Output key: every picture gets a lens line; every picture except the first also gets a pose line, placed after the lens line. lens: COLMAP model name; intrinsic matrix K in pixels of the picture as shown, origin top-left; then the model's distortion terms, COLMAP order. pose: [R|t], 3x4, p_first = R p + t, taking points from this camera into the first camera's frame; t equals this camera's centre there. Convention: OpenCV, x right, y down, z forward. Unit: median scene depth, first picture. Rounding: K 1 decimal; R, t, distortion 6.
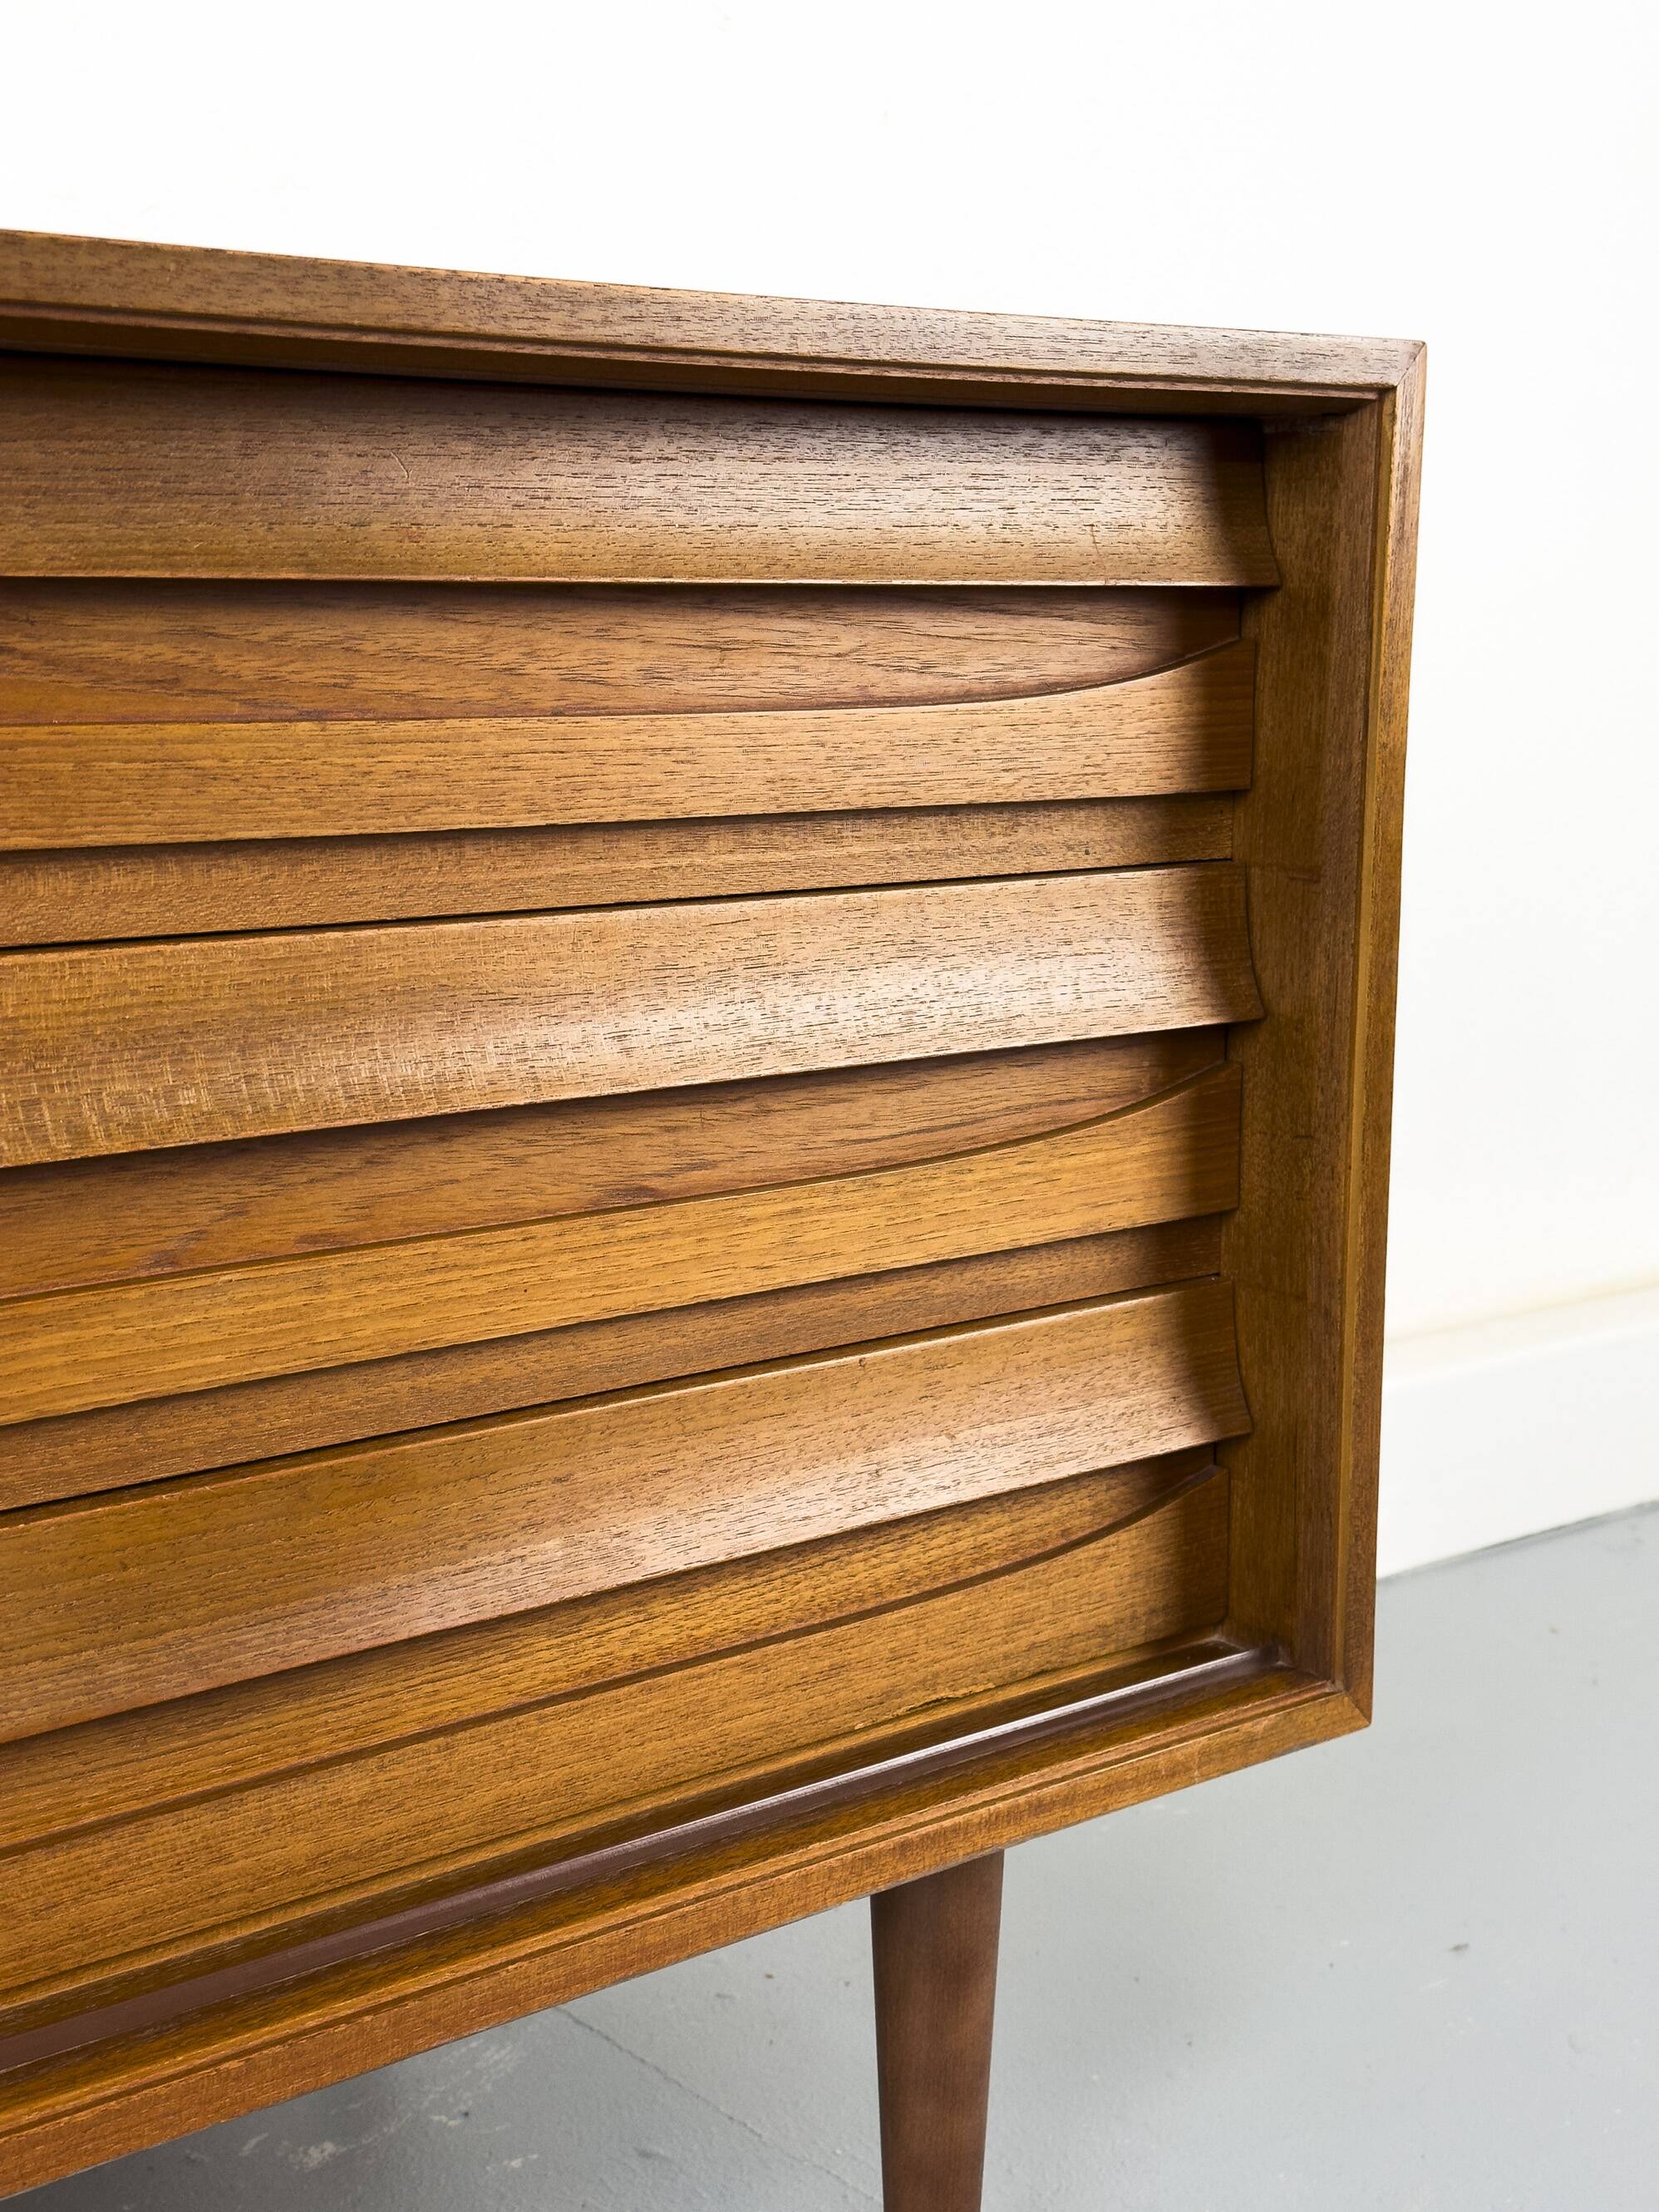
lens RADIAL K [[3099.4, 0, 829.5], [0, 3099.4, 1106.0], [0, 0, 1]] dist [0.175177, -0.299978]
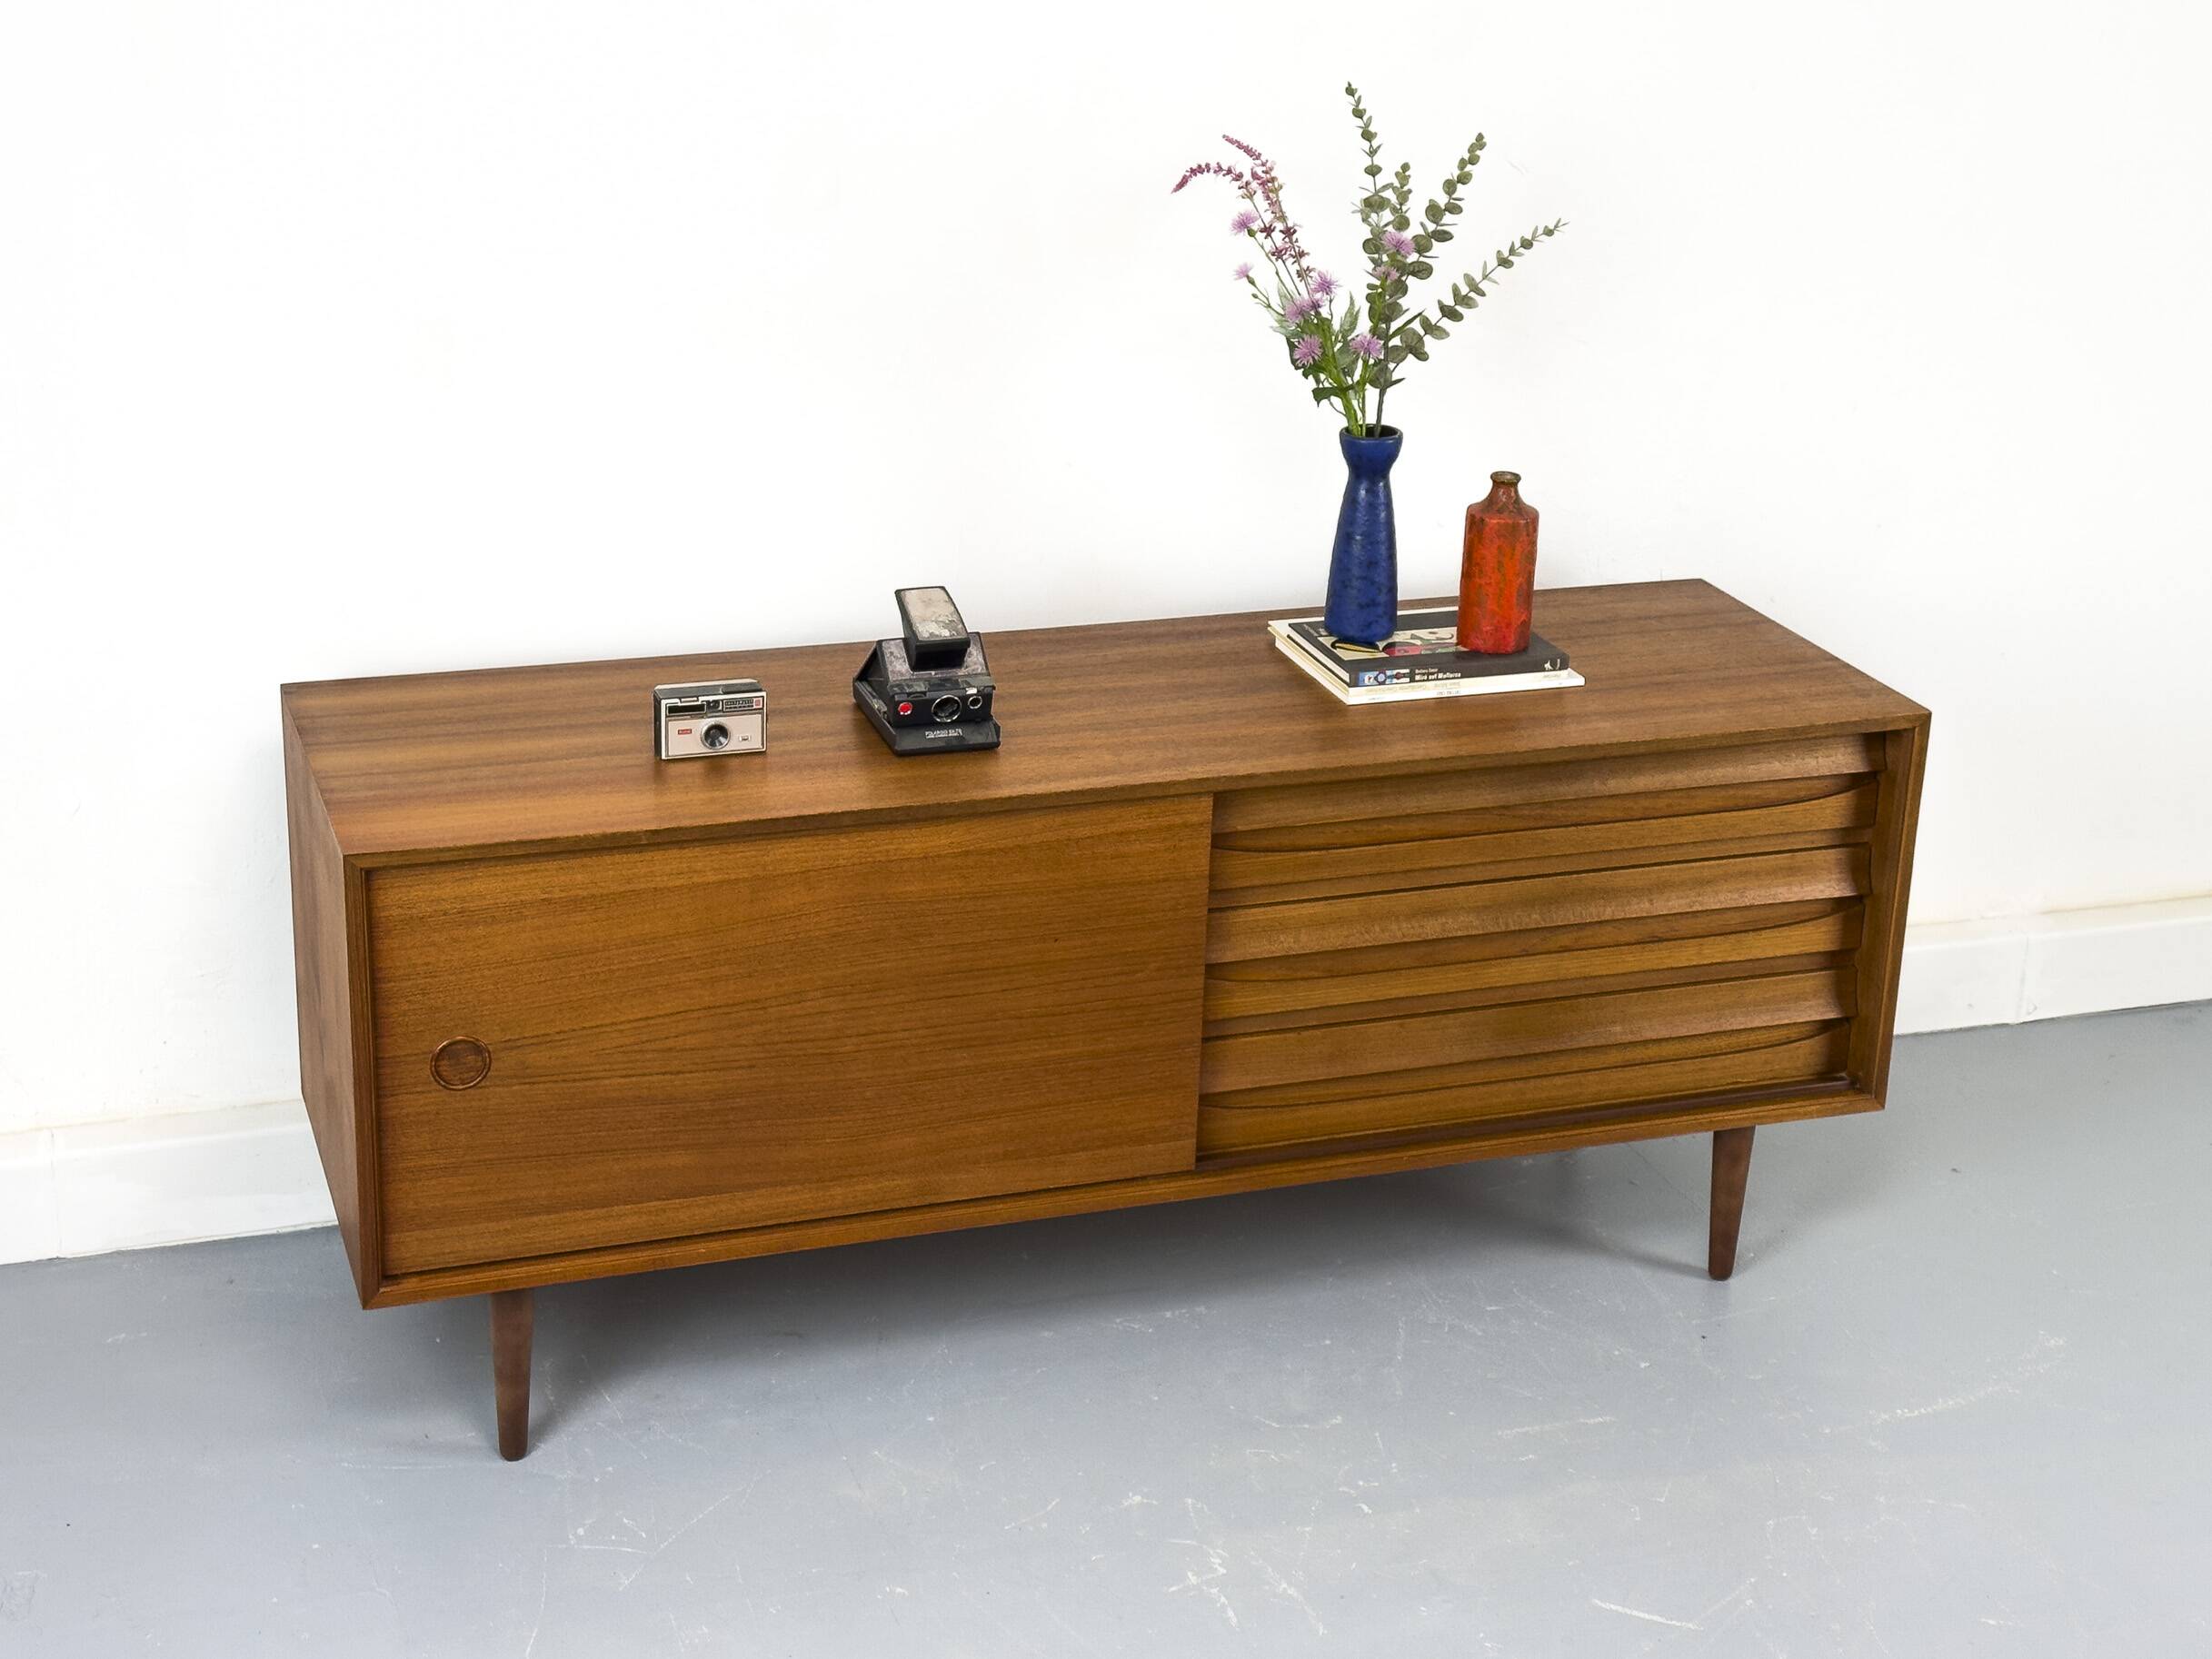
lens RADIAL K [[3549.7, 0, 1106.0], [0, 3549.7, 829.5], [0, 0, 1]] dist [0.250800, -0.062290]
pose [[0.940535, 0.142896, -0.308181, 0.561301], [-0.083297, 0.976538, 0.198584, -0.808240], [0.329327, -0.161104, 0.930370, -2.855695]]
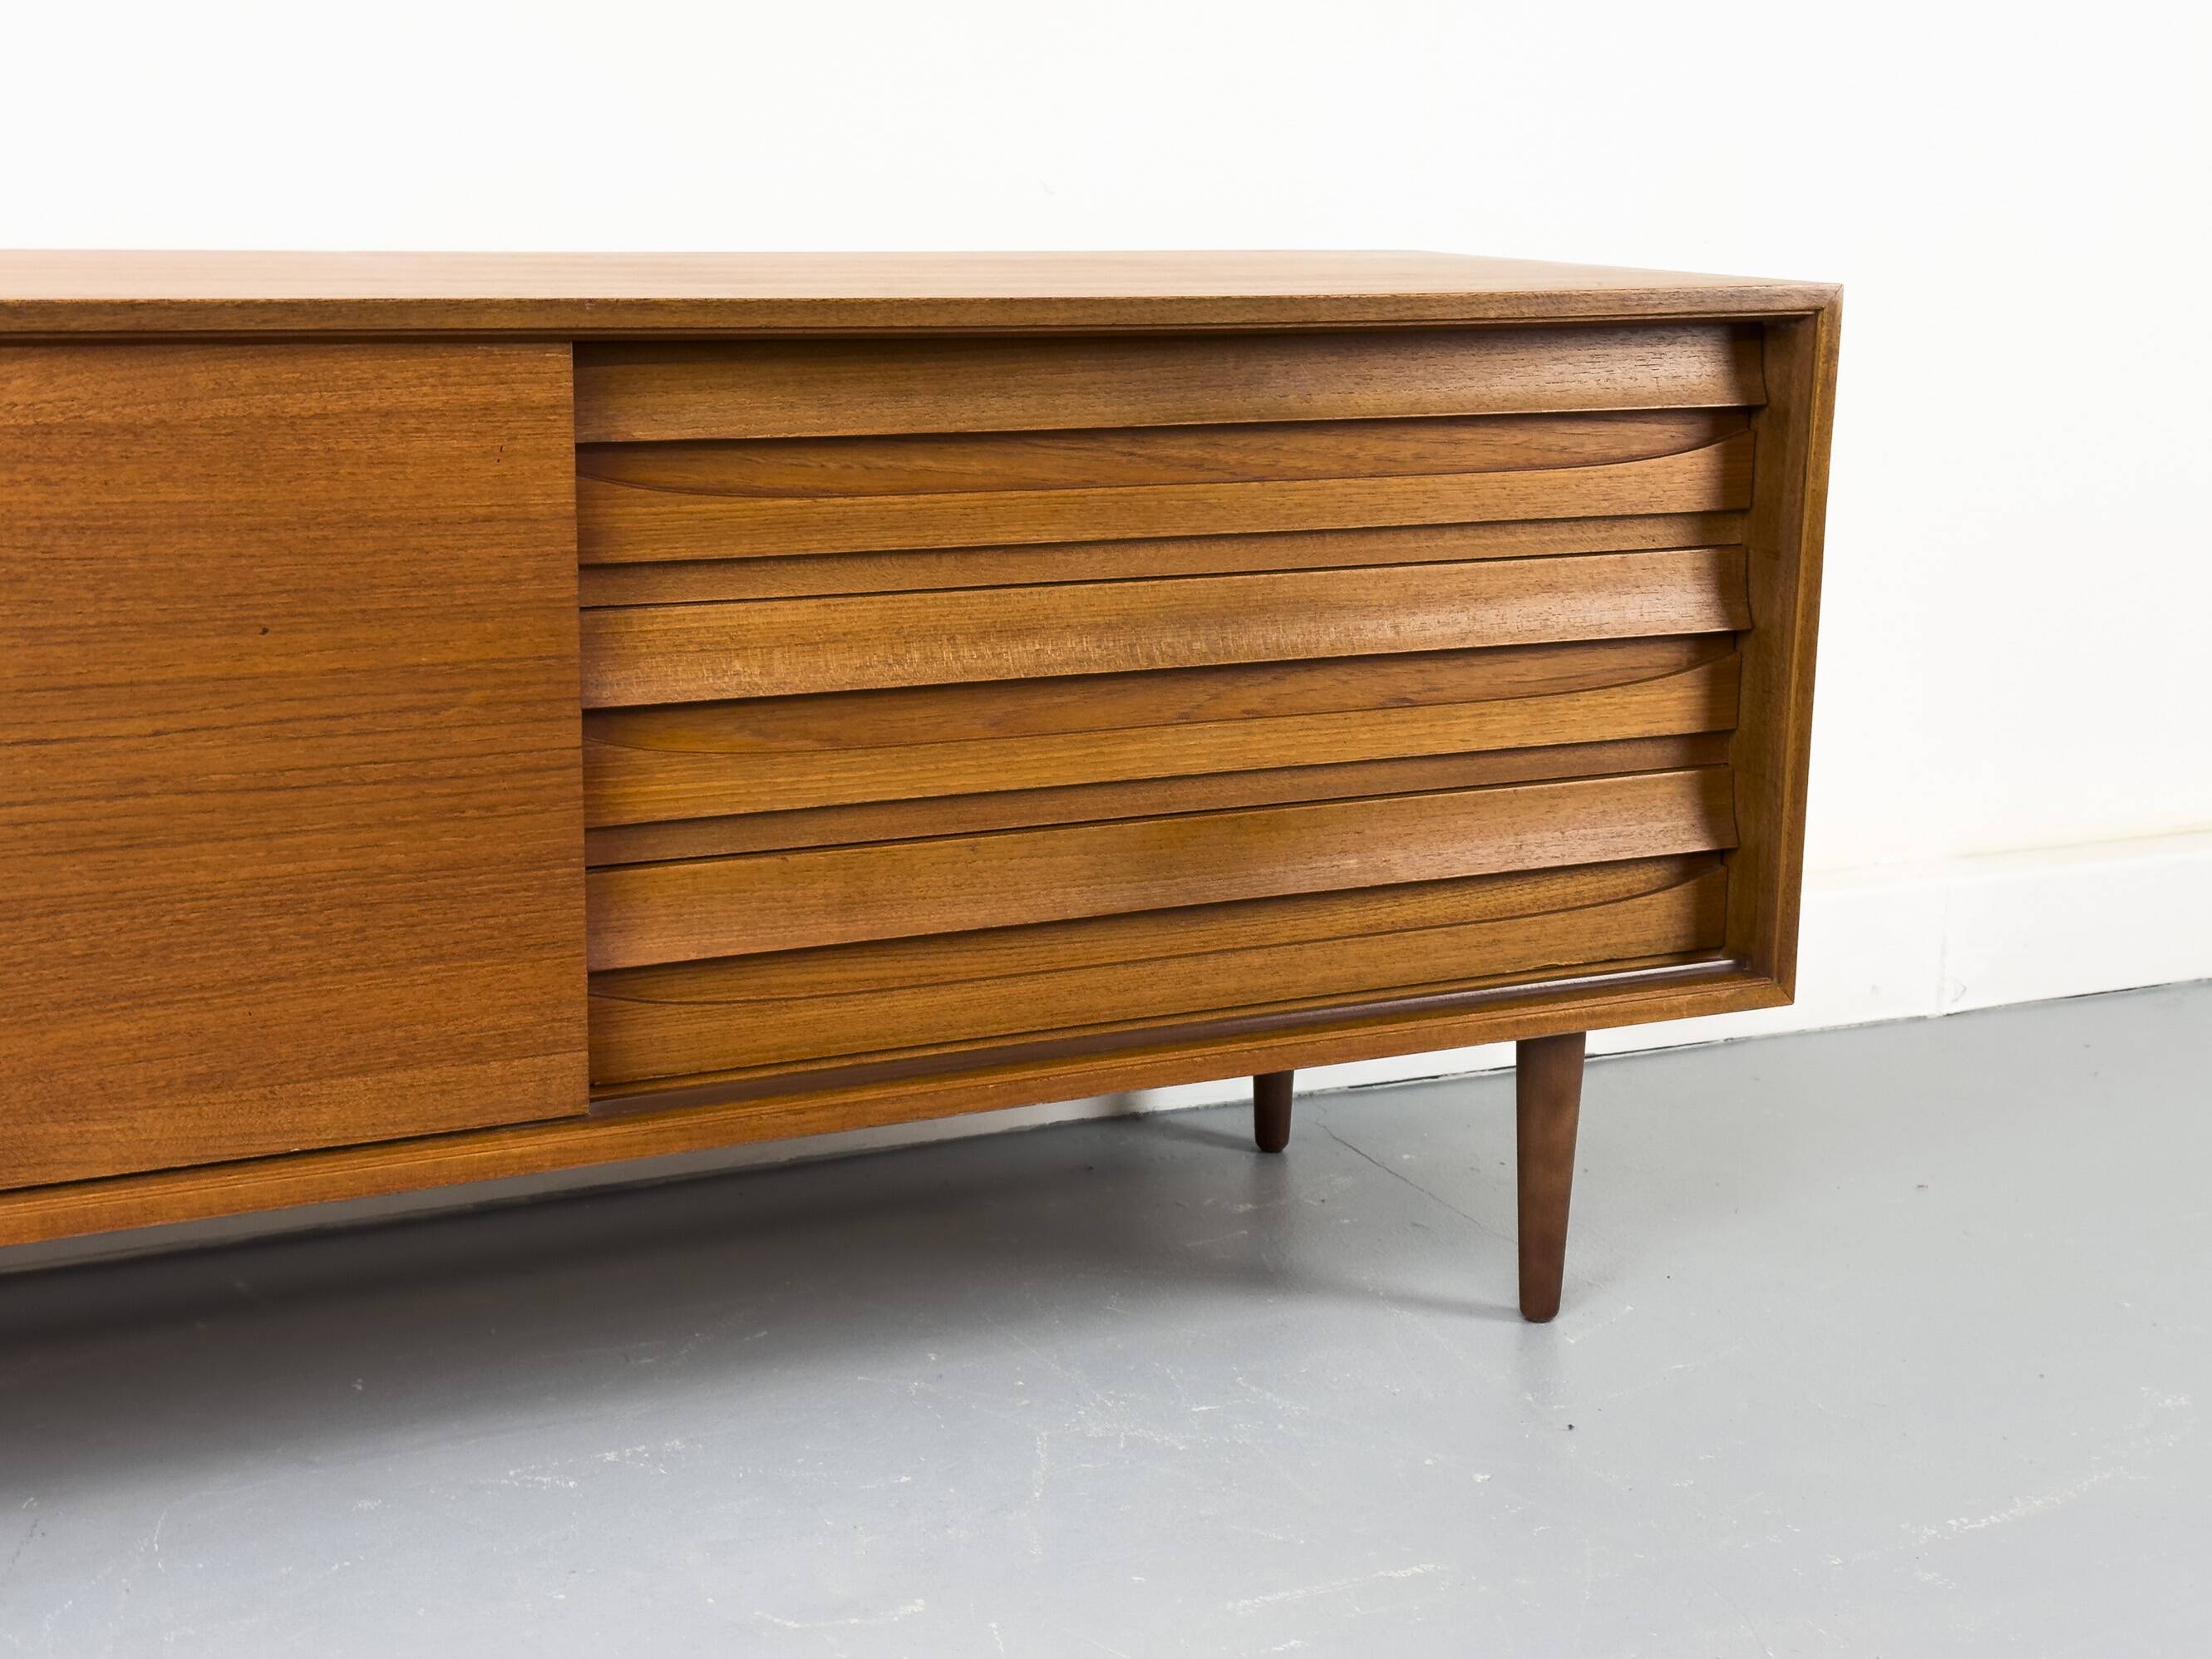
lens RADIAL K [[3099.4, 0, 1106.0], [0, 3099.4, 829.5], [0, 0, 1]] dist [0.175177, -0.299978]
pose [[0.971267, 0.057983, -0.230820, 0.216612], [-0.046519, 0.997413, 0.054809, 0.008265], [0.233401, -0.042497, 0.971452, -1.015319]]
